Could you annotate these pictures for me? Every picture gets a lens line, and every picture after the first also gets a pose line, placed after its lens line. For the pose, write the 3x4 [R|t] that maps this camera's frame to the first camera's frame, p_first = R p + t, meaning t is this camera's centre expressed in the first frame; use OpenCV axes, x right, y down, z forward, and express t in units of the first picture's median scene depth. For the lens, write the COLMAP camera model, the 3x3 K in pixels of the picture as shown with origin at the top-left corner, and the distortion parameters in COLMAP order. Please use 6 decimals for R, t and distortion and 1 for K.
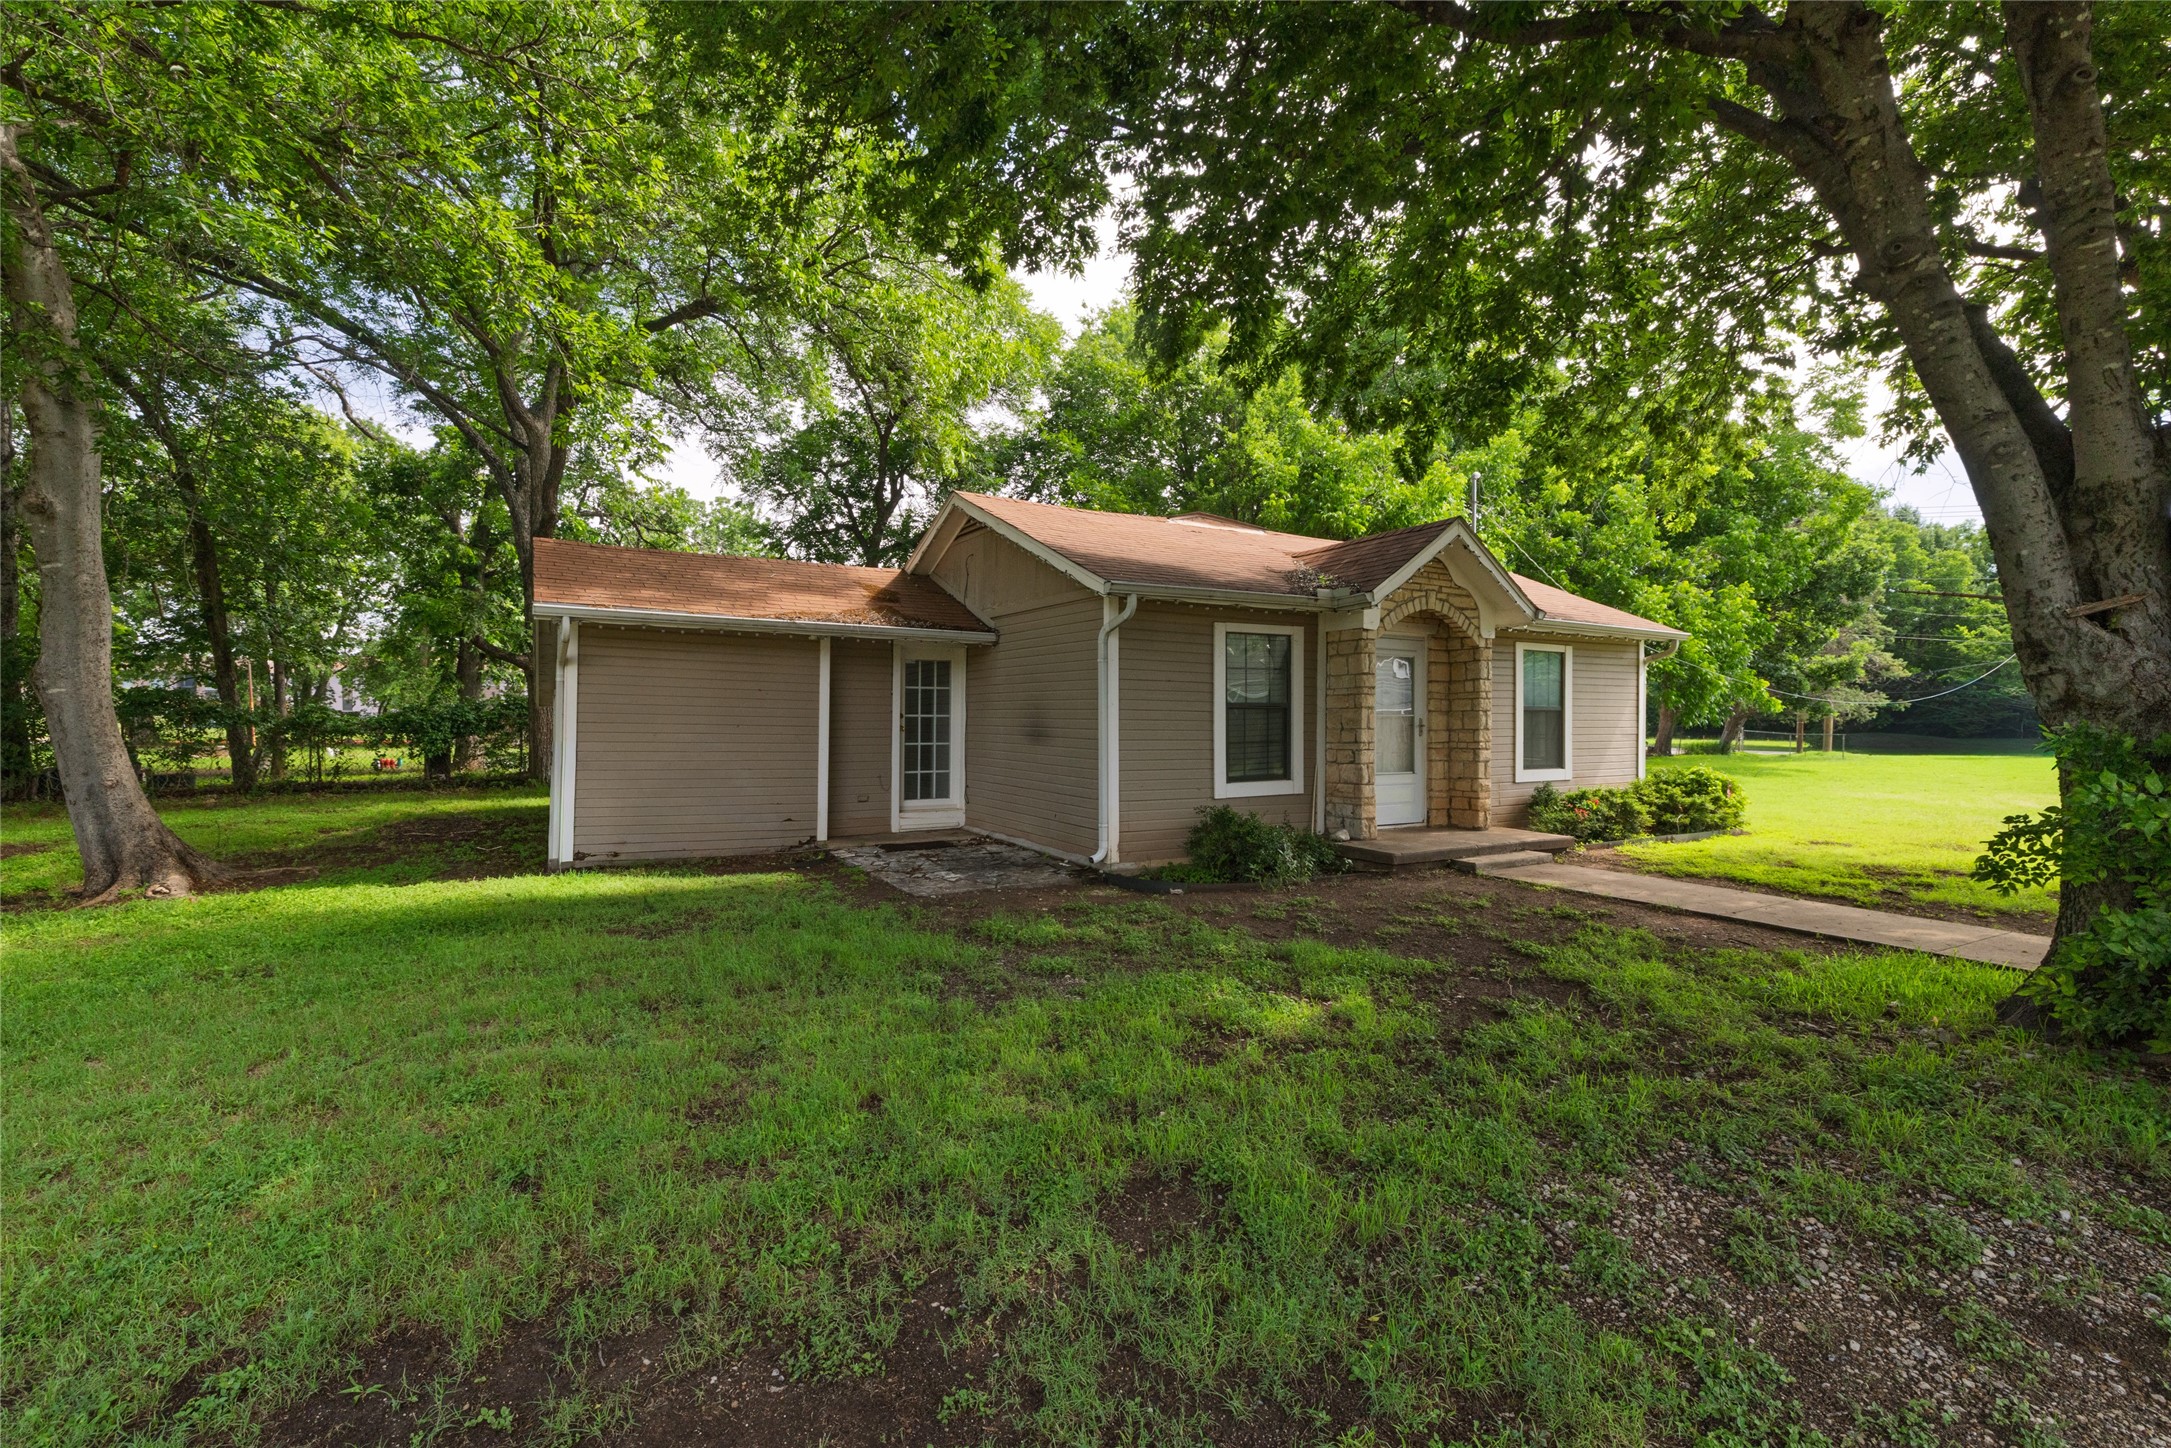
lens RADIAL K [[935.8, 0, 1079.6], [0, 935.8, 716.1], [0, 0, 1]] dist [-0.000632, 0.001694]
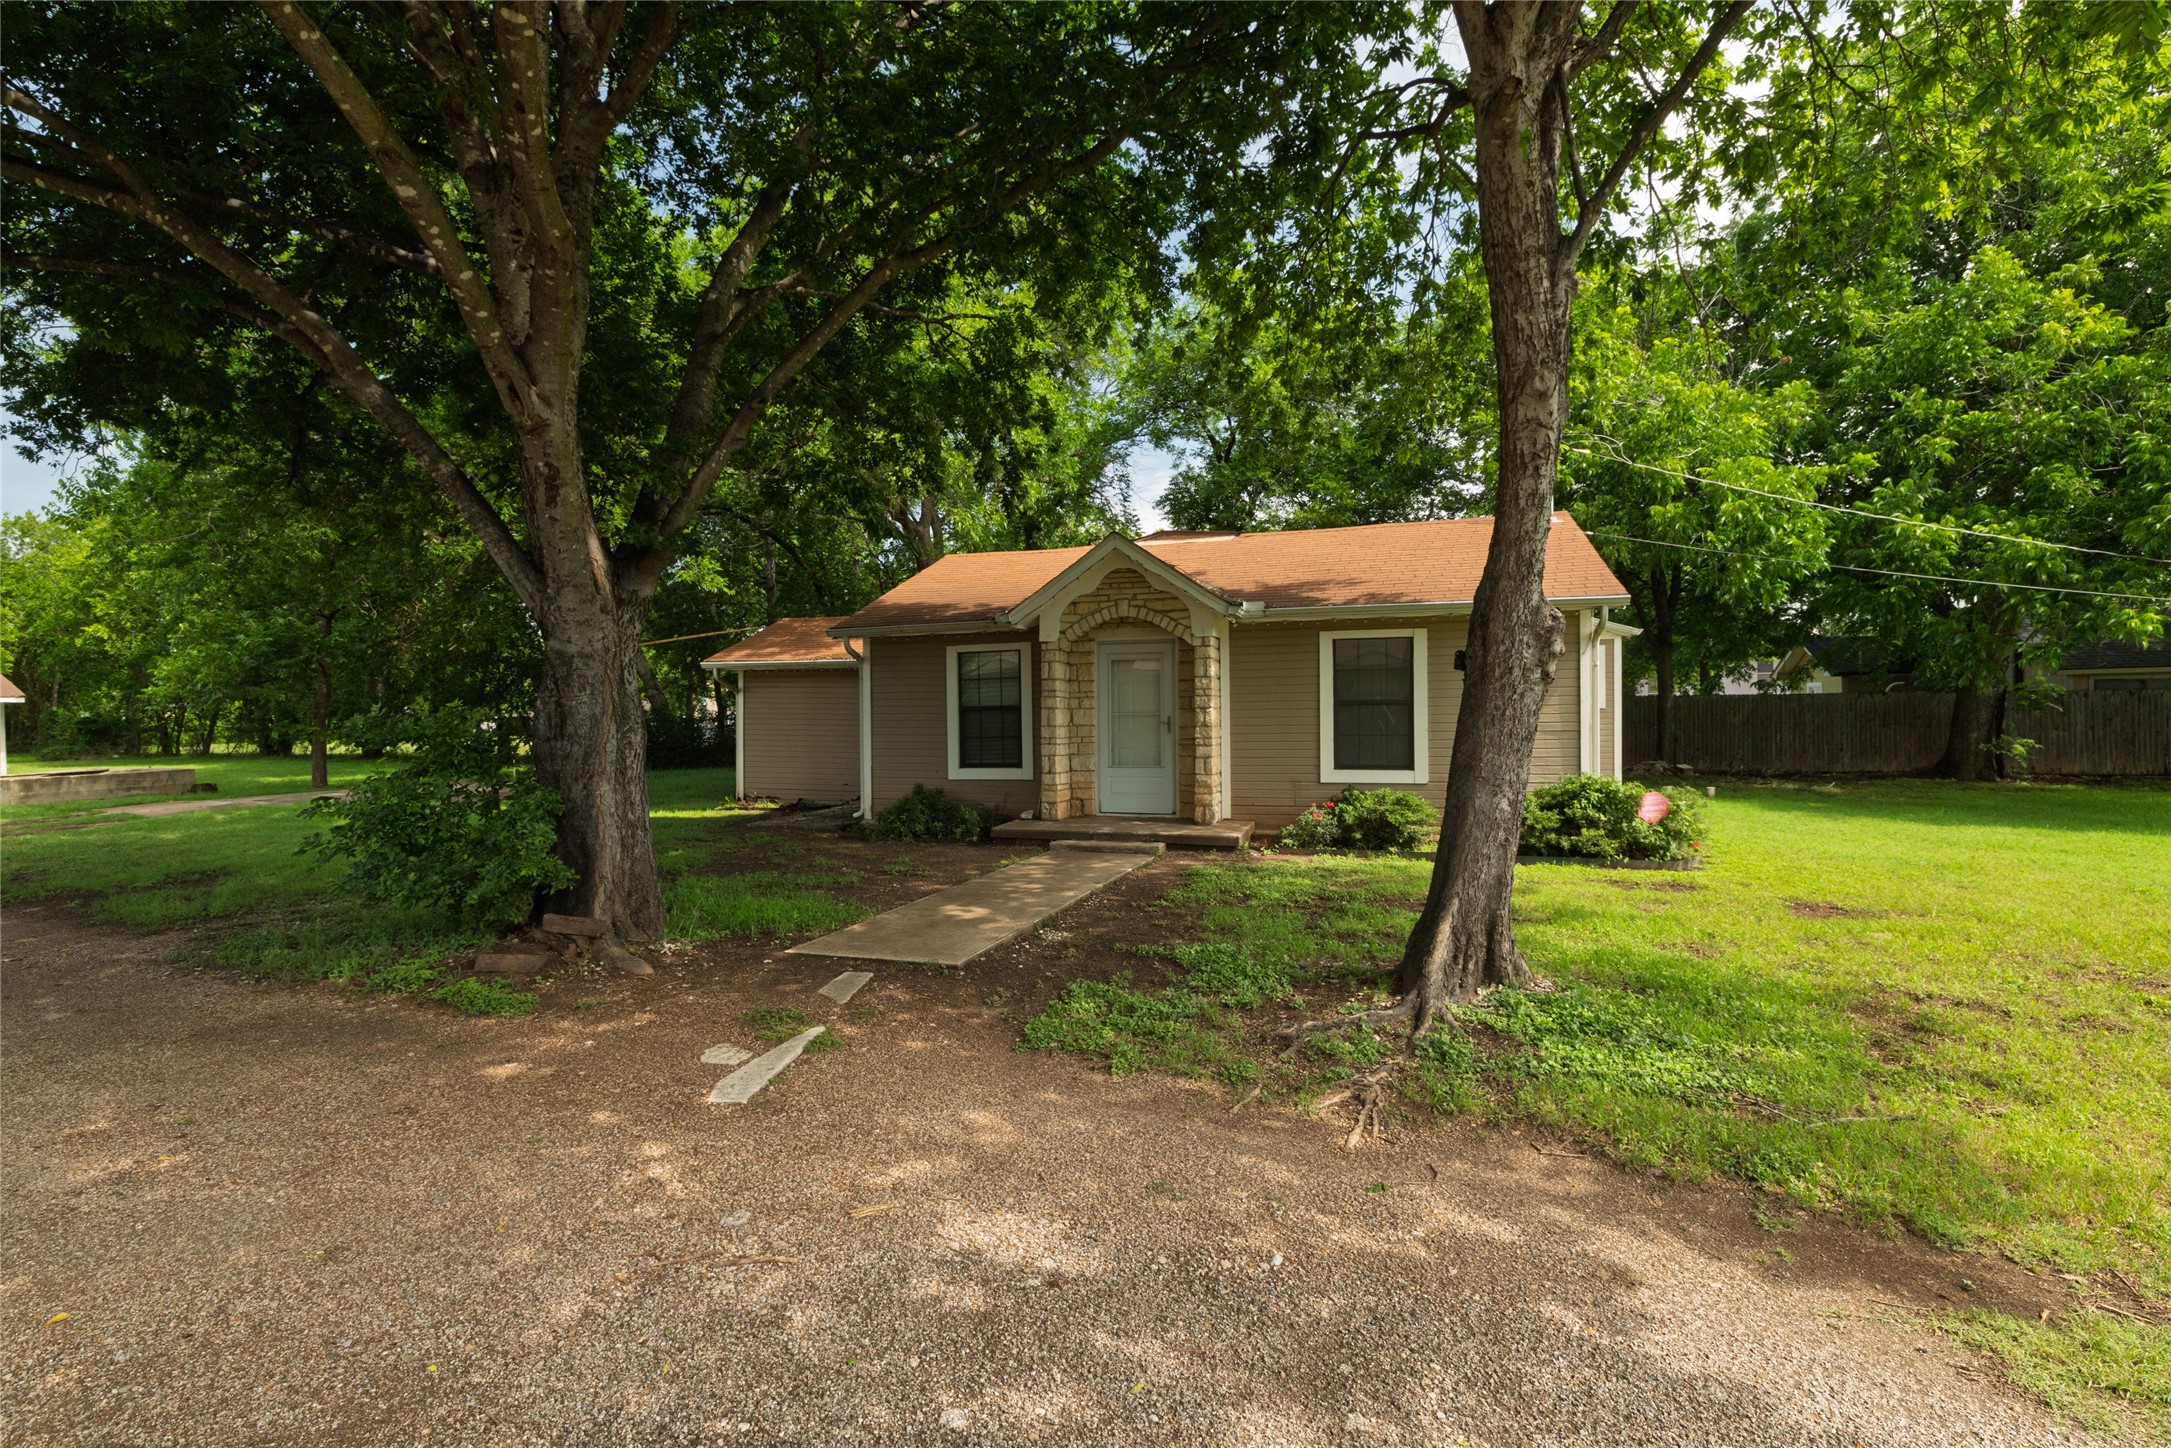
lens RADIAL K [[935.8, 0, 1093.8], [0, 935.8, 718.4], [0, 0, 1]] dist [-0.000632, 0.001694]
pose [[0.664770, -0.008492, -0.746999, 1.241952], [0.010587, 0.999942, -0.001947, 0.006746], [0.746973, -0.006614, 0.664822, 0.269944]]
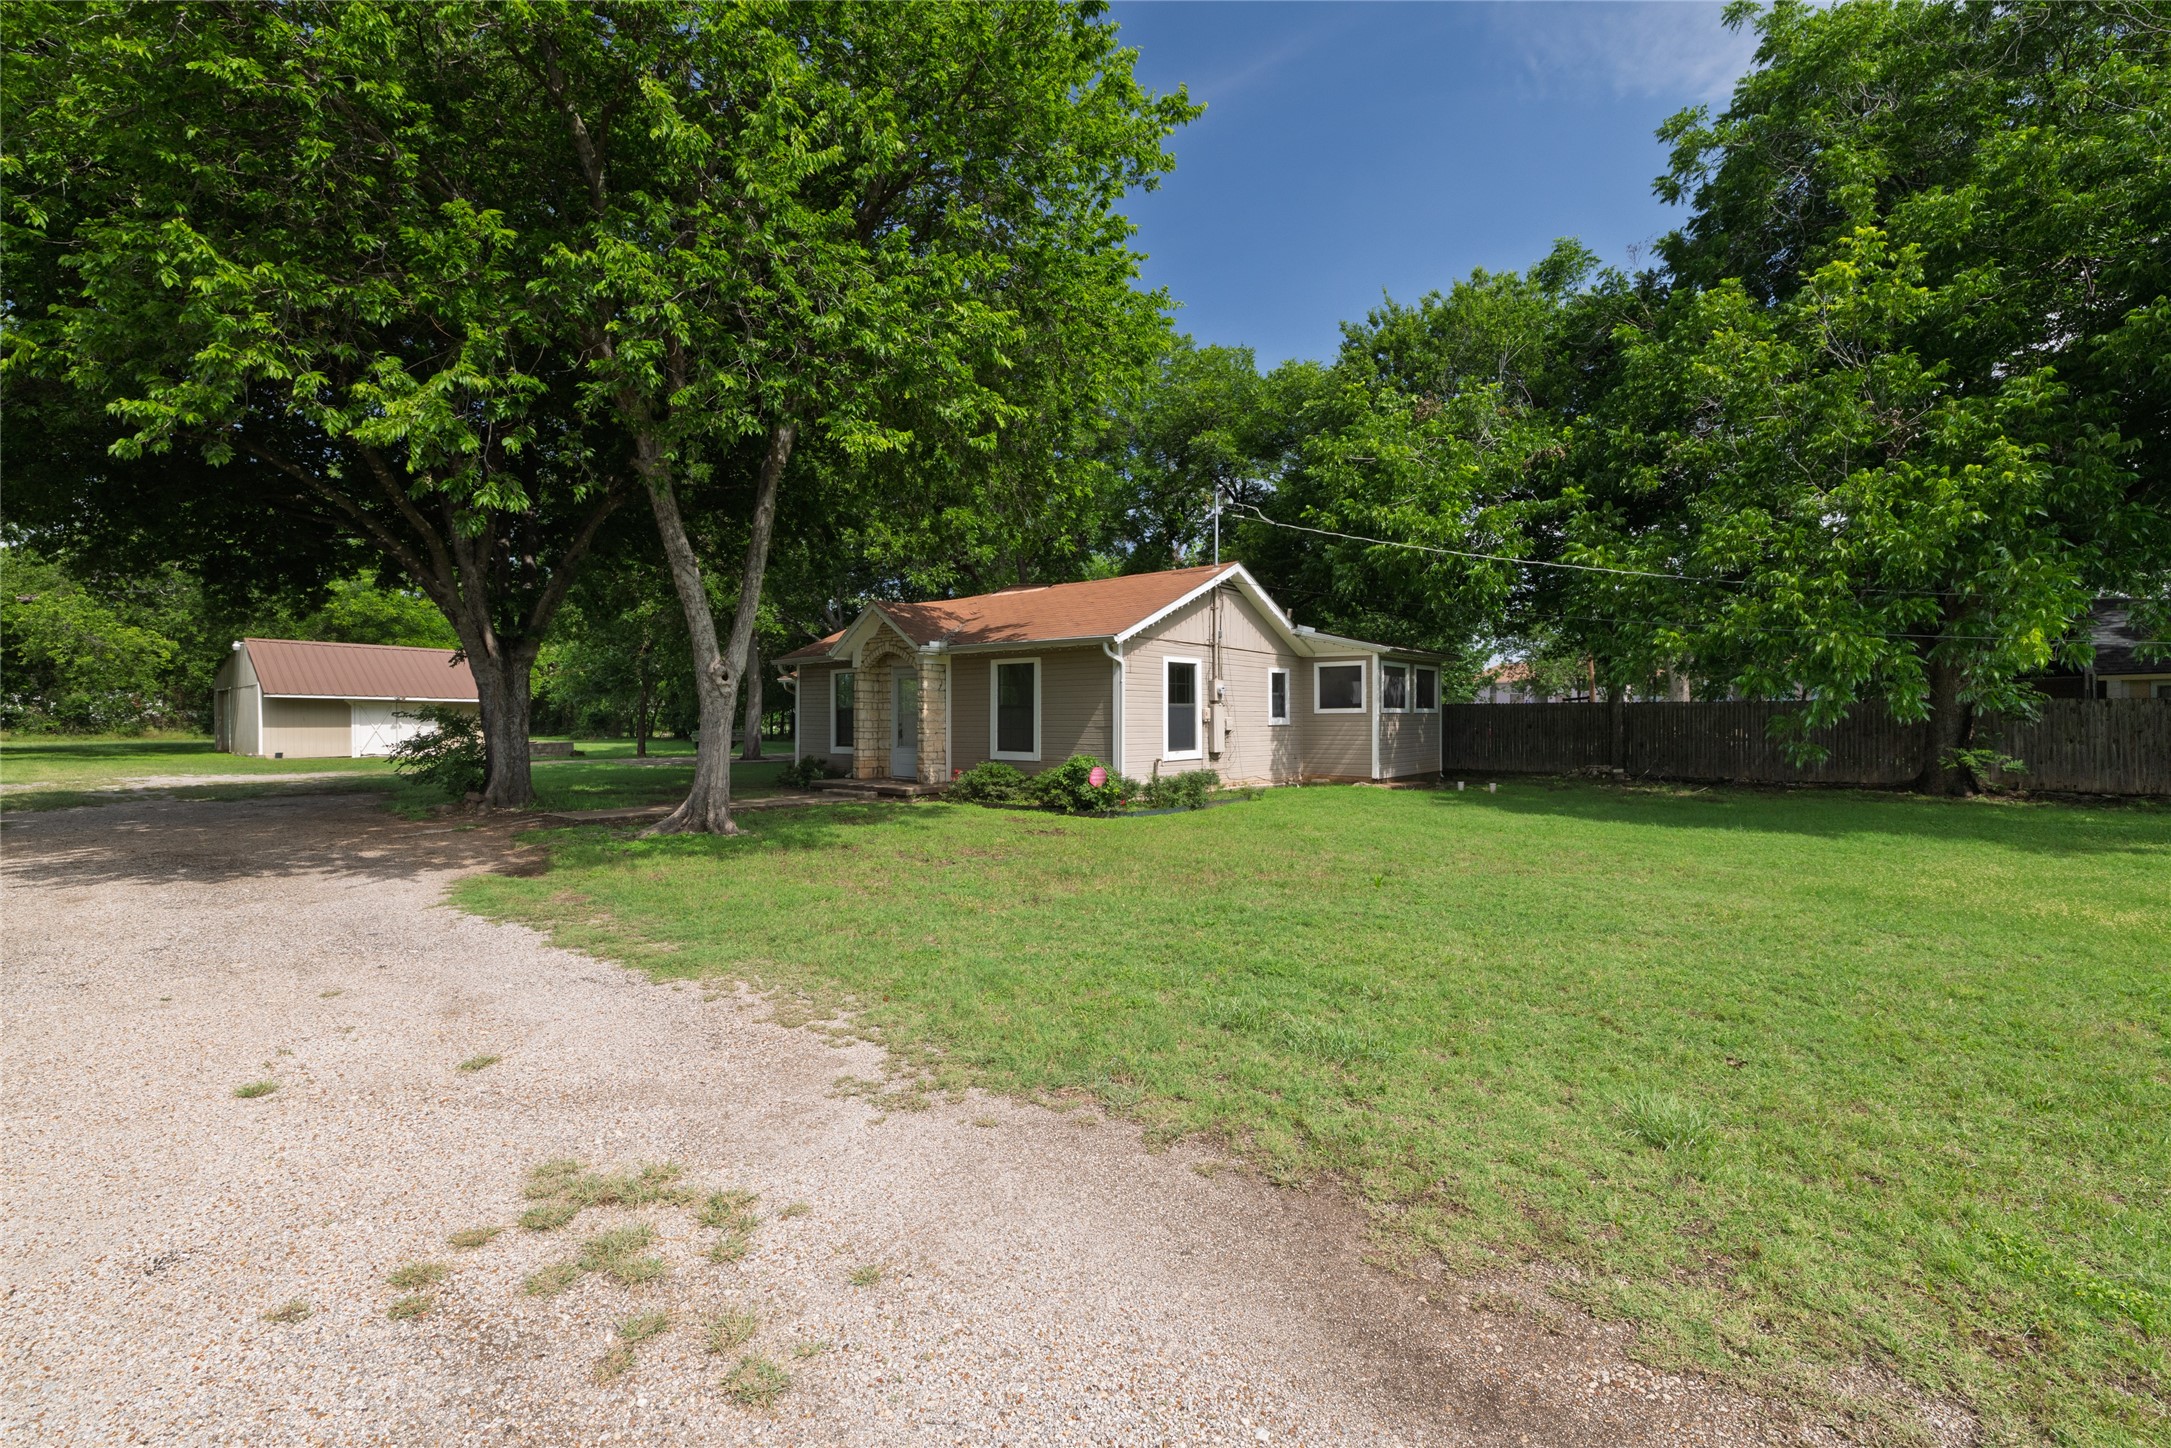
lens RADIAL K [[935.8, 0, 1089.3], [0, 935.8, 721.3], [0, 0, 1]] dist [-0.000632, 0.001694]
pose [[0.333884, -0.001281, -0.942613, 2.264759], [-0.002363, 0.999995, -0.002196, 0.018604], [0.942611, 0.002960, 0.333879, 0.825333]]
